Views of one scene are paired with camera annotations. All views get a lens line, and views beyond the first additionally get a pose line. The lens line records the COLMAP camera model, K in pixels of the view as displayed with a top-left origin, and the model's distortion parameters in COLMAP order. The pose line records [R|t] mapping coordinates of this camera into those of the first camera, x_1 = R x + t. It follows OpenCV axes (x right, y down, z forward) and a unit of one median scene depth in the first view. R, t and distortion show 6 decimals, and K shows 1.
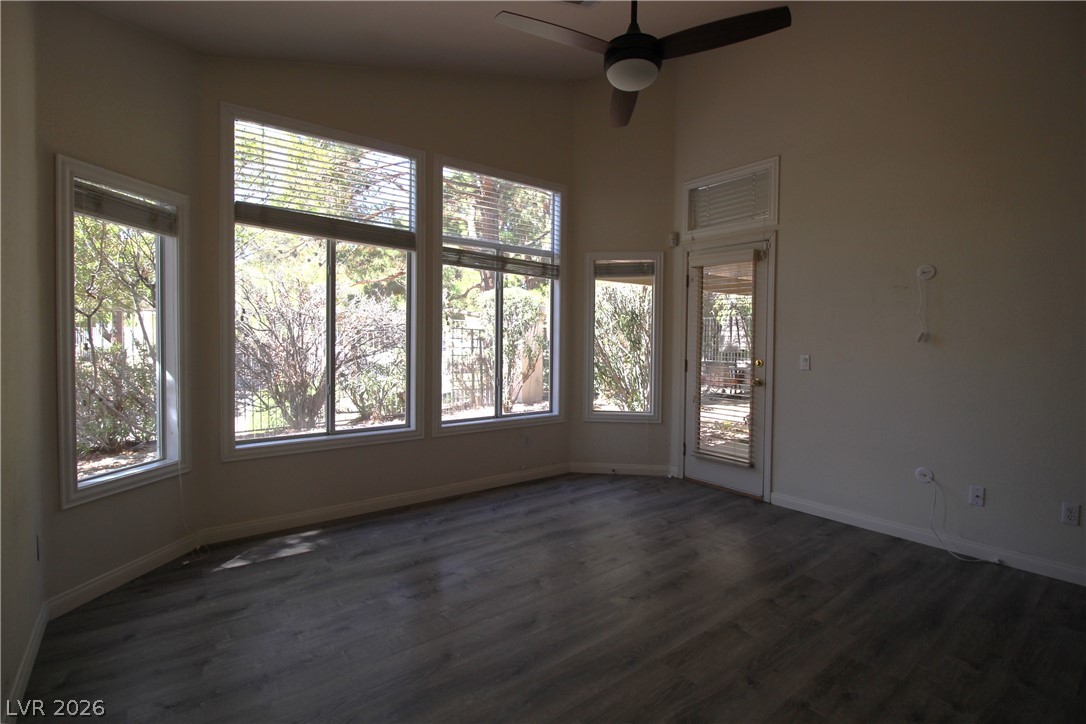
lens RADIAL K [[516.1, 0, 537.9], [0, 516.1, 343.9], [0, 0, 1]] dist [-0.003952, -0.001571]
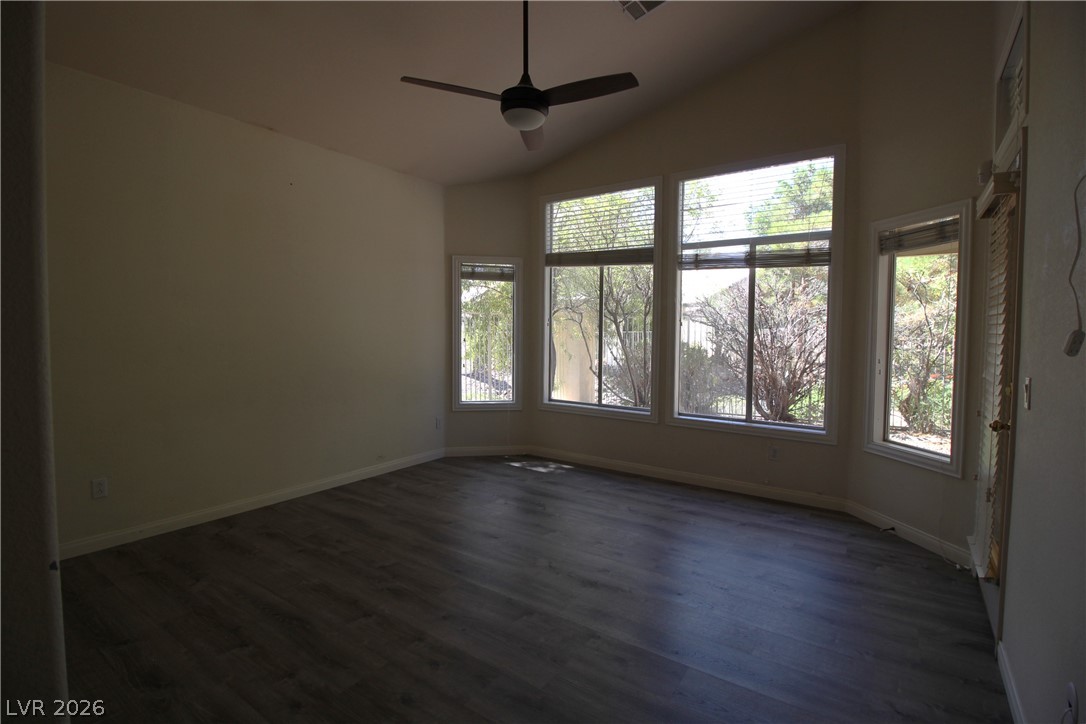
lens RADIAL K [[502.6, 0, 547.6], [0, 502.6, 351.5], [0, 0, 1]] dist [0.001784, -0.014924]
pose [[0.305928, 0.032457, -0.951501, 0.819136], [-0.017561, 0.999441, 0.028446, -0.007940], [0.951893, 0.008007, 0.306327, 0.438086]]
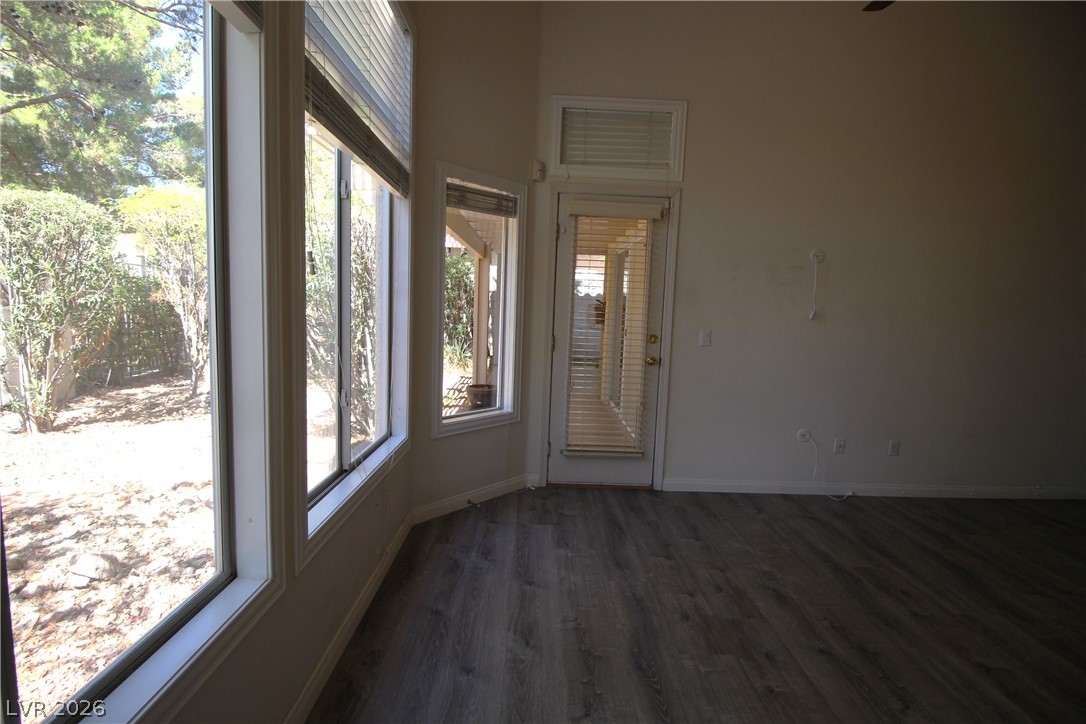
lens RADIAL K [[502.6, 0, 547.6], [0, 502.6, 351.5], [0, 0, 1]] dist [0.001784, -0.014924]
pose [[0.583525, -0.061259, 0.809782, -0.403530], [-0.025186, 0.995306, 0.093442, -0.018411], [-0.811705, -0.074922, 0.579243, 0.701383]]
